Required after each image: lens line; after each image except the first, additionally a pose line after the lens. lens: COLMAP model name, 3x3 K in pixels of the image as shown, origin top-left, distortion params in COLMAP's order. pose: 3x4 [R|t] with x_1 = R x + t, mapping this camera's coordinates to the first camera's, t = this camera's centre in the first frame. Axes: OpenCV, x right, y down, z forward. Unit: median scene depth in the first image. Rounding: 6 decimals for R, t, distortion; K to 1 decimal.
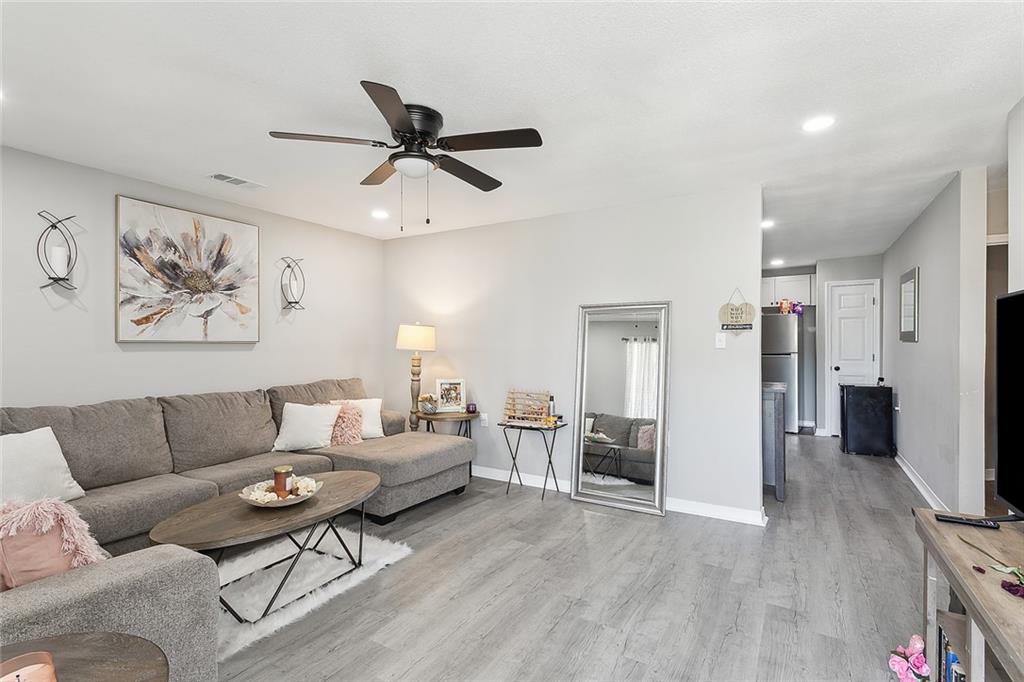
lens RADIAL K [[490.7, 0, 505.9], [0, 490.7, 345.5], [0, 0, 1]] dist [0.000973, 0.000064]
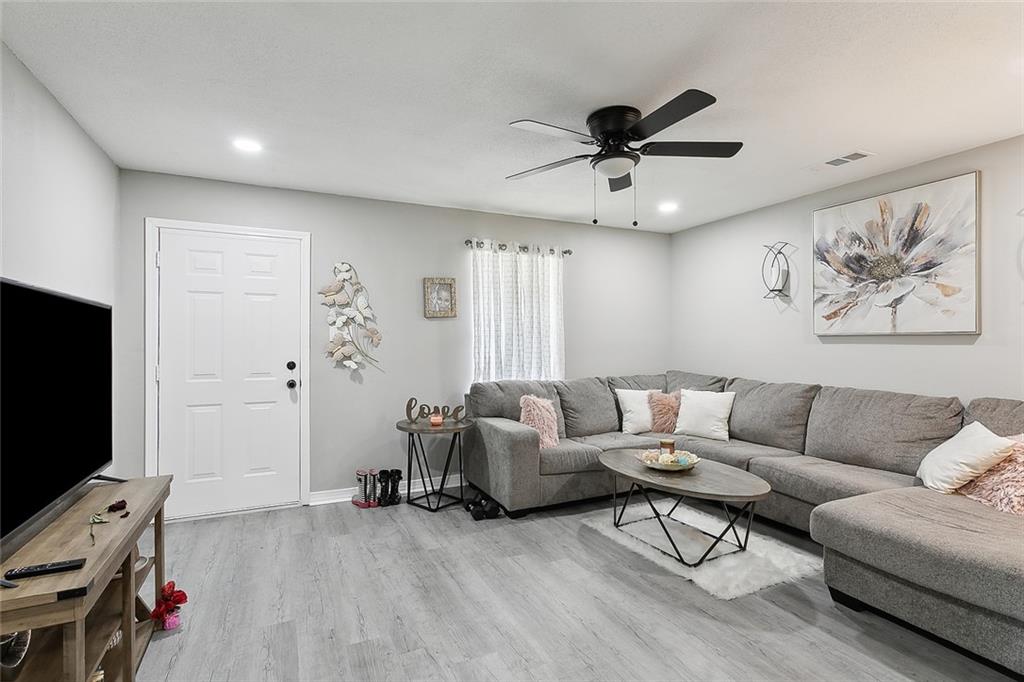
lens RADIAL K [[490.7, 0, 507.7], [0, 490.7, 338.0], [0, 0, 1]] dist [0.000973, 0.000064]
pose [[-0.562322, 0.001171, -0.826917, 0.550153], [0.007376, 0.999966, -0.003599, -0.001741], [0.826885, -0.008123, -0.562312, 0.966276]]
